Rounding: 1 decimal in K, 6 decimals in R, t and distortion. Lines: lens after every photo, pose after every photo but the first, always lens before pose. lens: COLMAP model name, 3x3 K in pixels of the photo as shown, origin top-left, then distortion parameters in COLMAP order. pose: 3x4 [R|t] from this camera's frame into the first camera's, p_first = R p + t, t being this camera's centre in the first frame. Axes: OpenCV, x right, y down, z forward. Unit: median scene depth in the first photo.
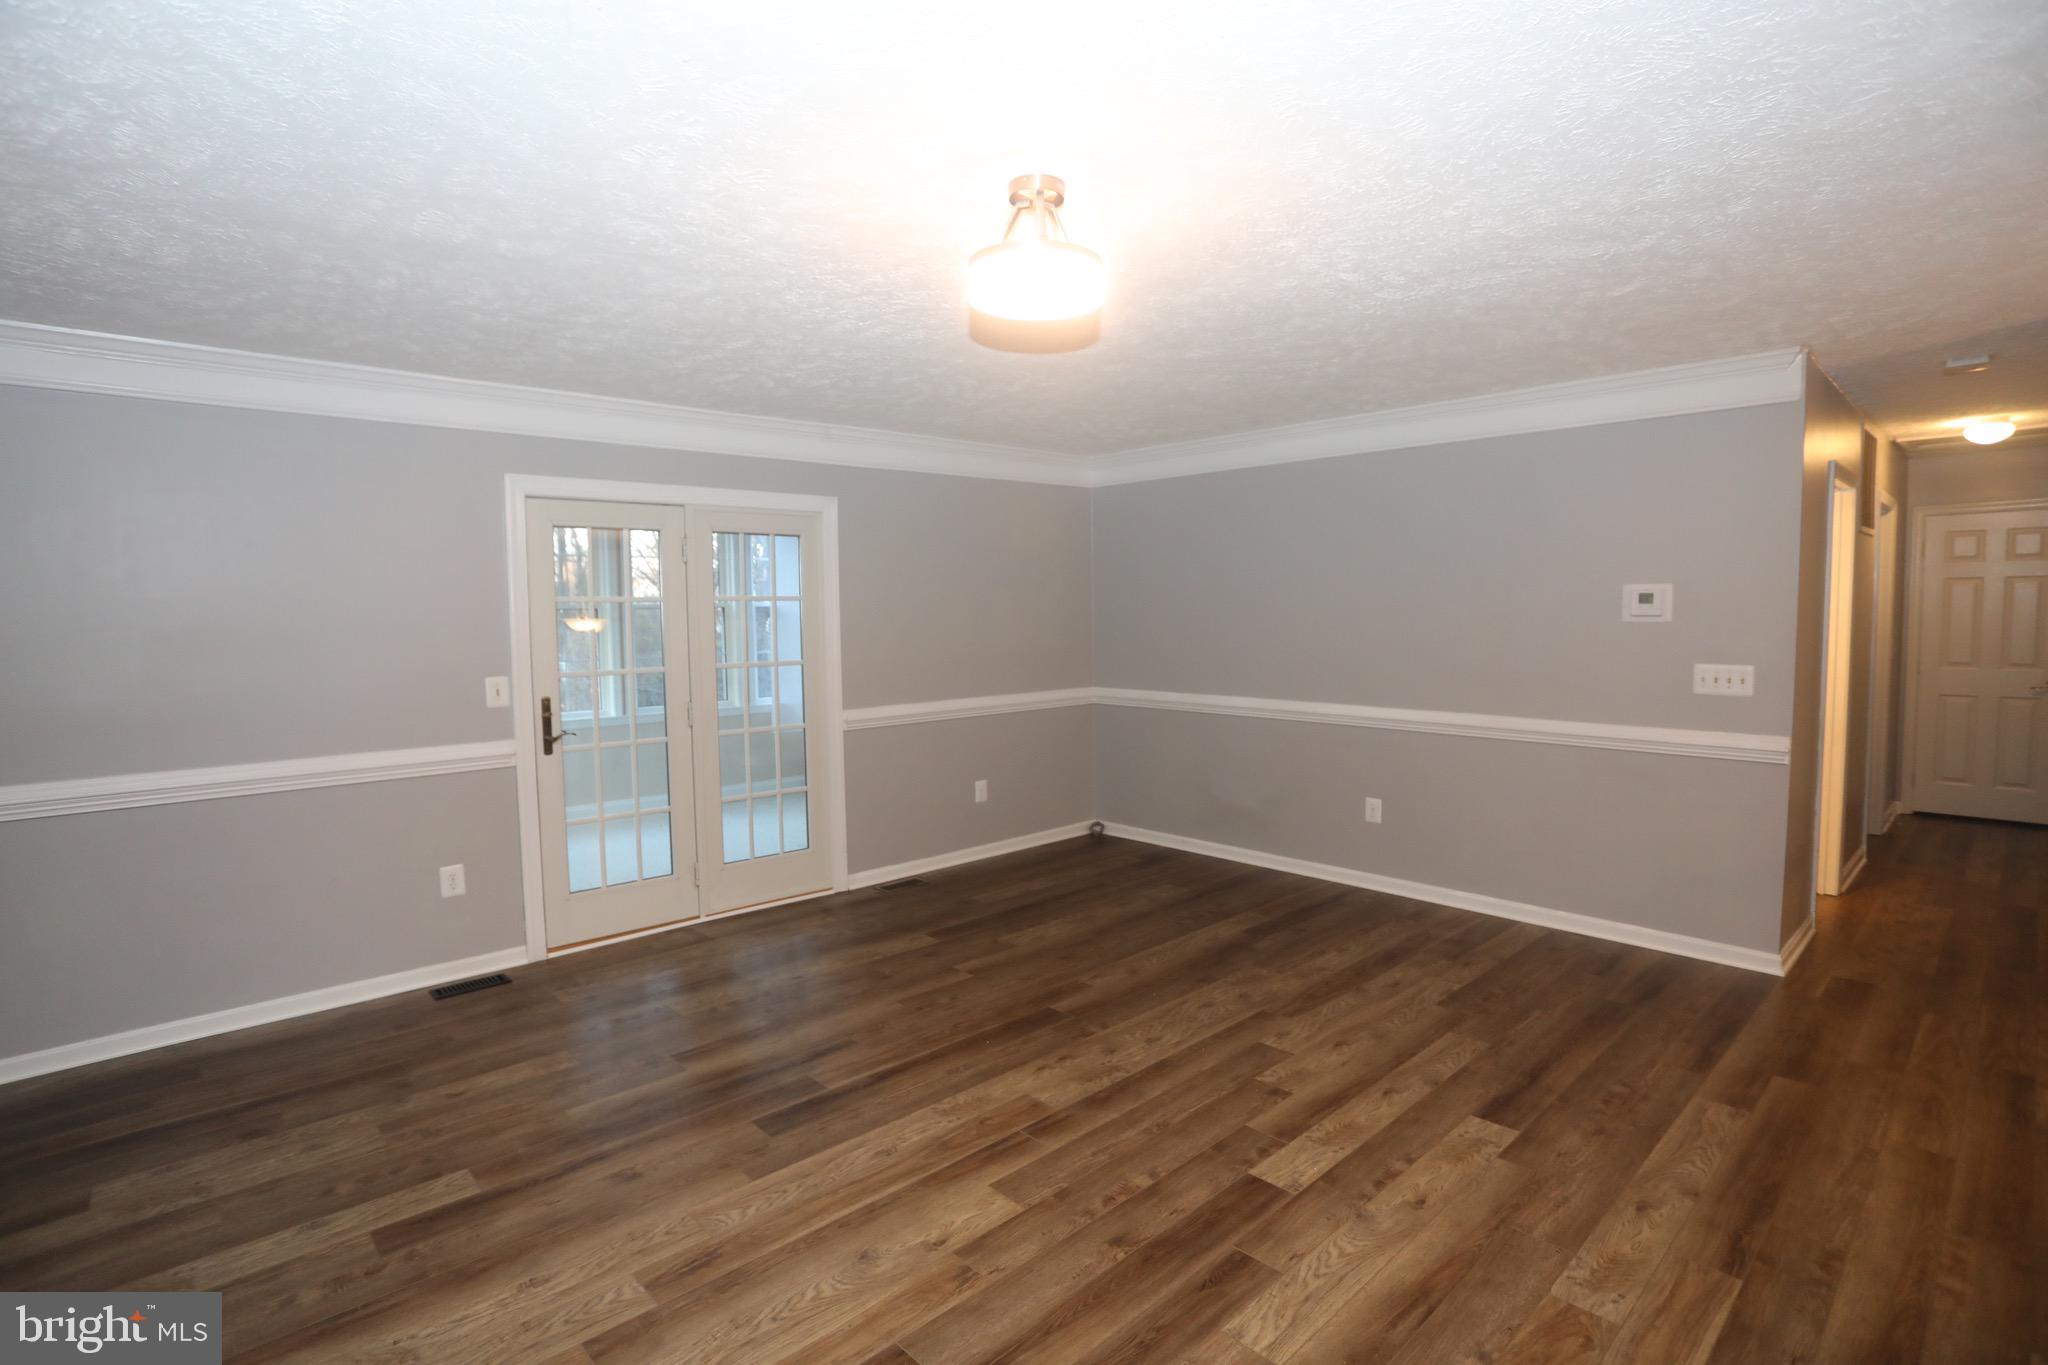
lens RADIAL K [[992.9, 0, 1016.7], [0, 992.9, 675.2], [0, 0, 1]] dist [-0.060659, 0.020015]
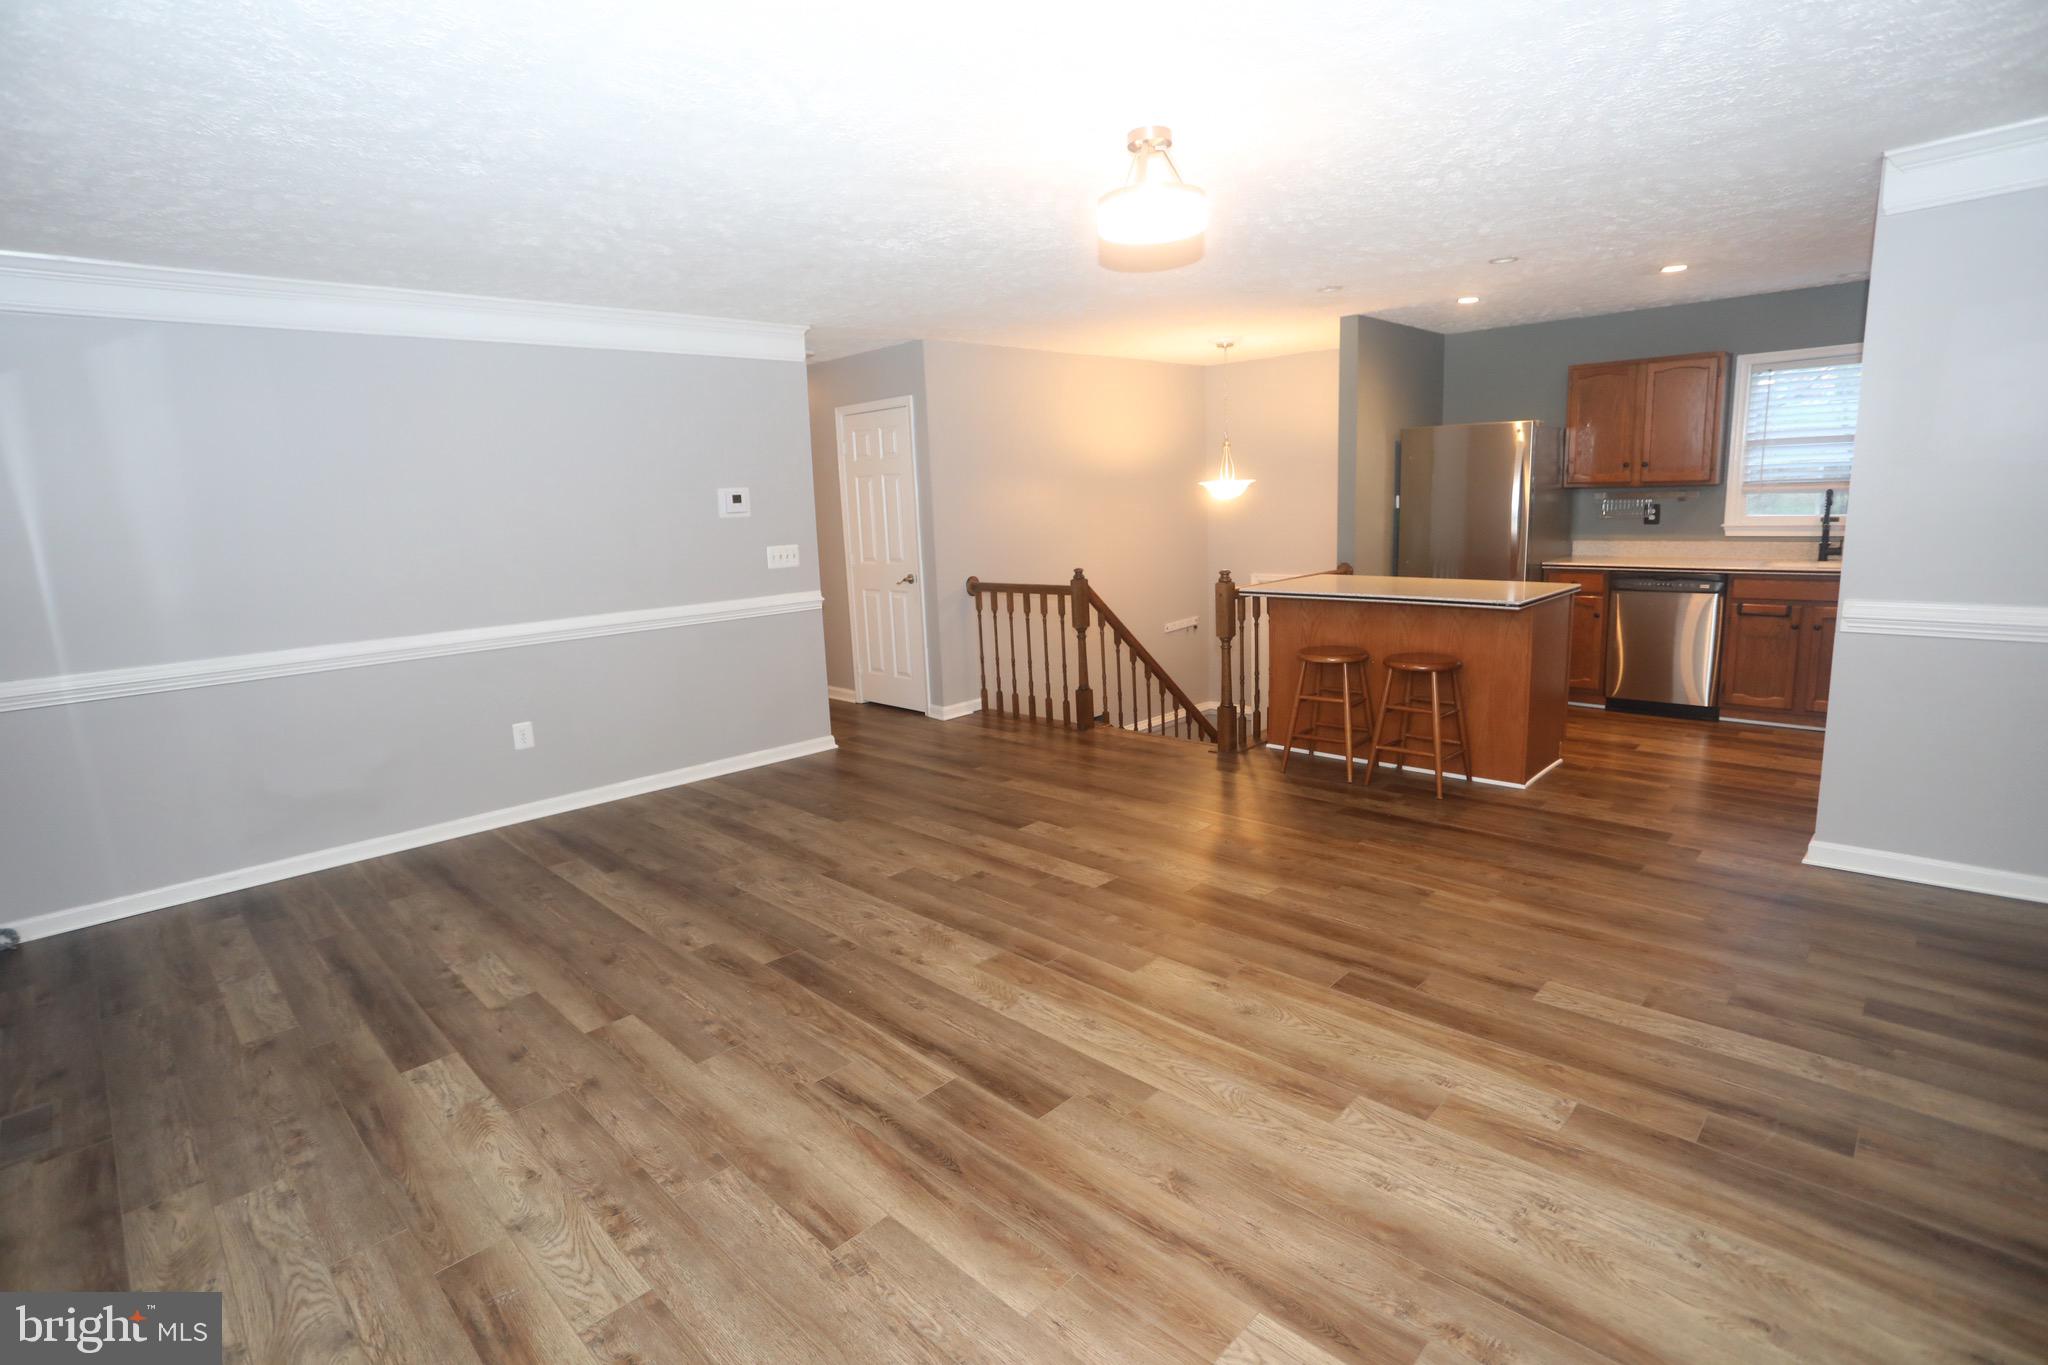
lens RADIAL K [[992.9, 0, 1022.9], [0, 992.9, 687.3], [0, 0, 1]] dist [-0.060659, 0.020015]
pose [[-0.045279, -0.174271, 0.983656, -0.875575], [0.104848, 0.978398, 0.178166, -0.034636], [-0.993457, 0.111202, -0.026029, 0.861269]]
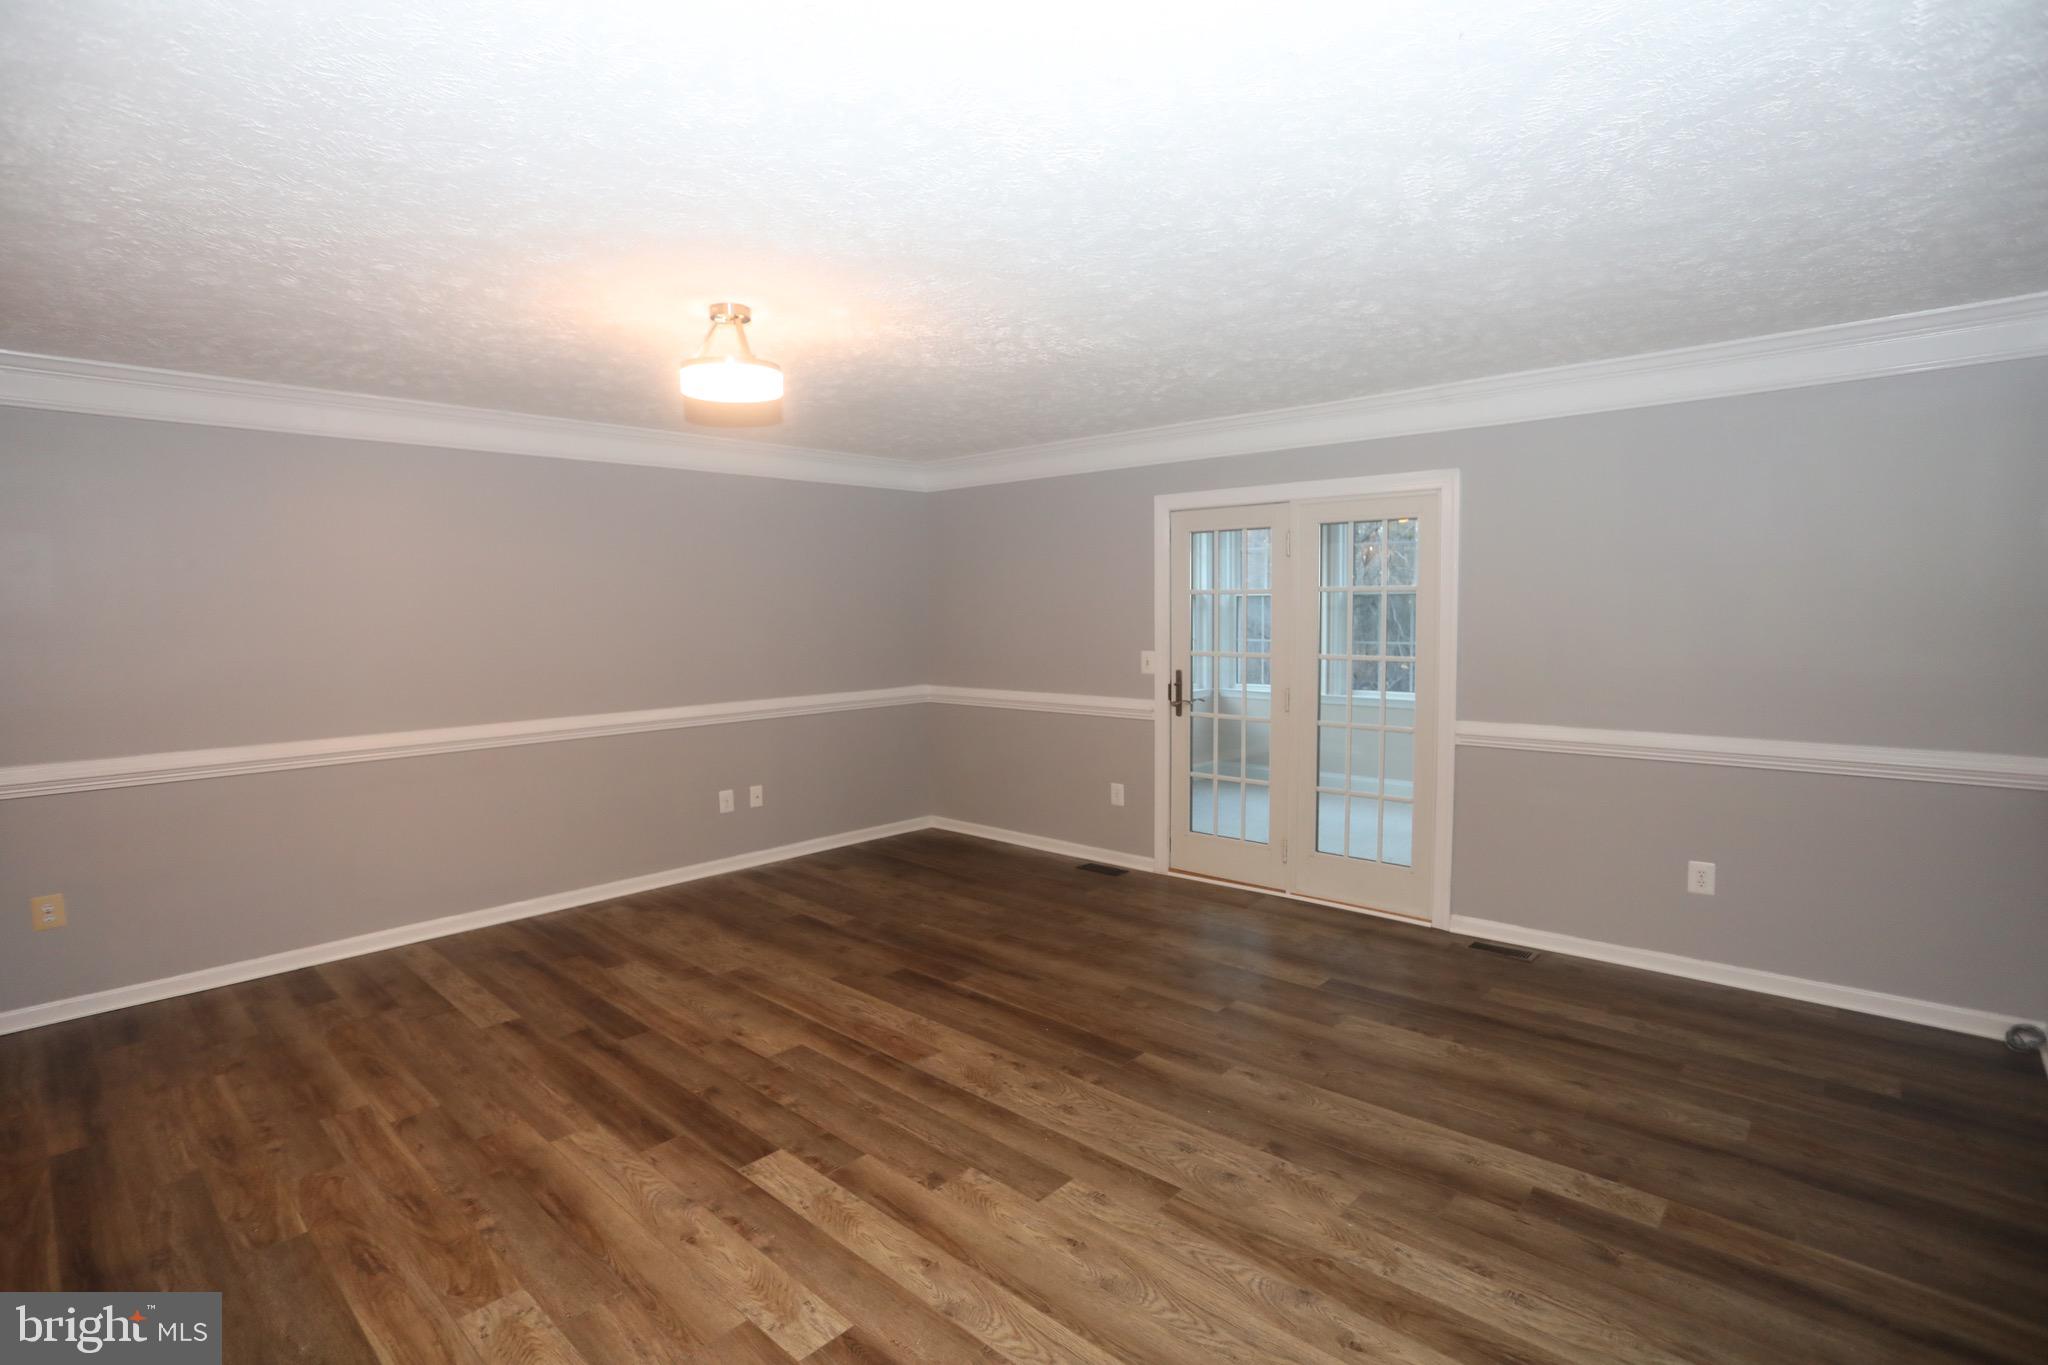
lens RADIAL K [[992.9, 0, 1013.3], [0, 992.9, 670.5], [0, 0, 1]] dist [-0.060659, 0.020015]
pose [[0.072228, 0.076796, -0.994427, 0.990838], [-0.046081, 0.996224, 0.073588, -0.078354], [0.996323, 0.040509, 0.075494, 0.893837]]
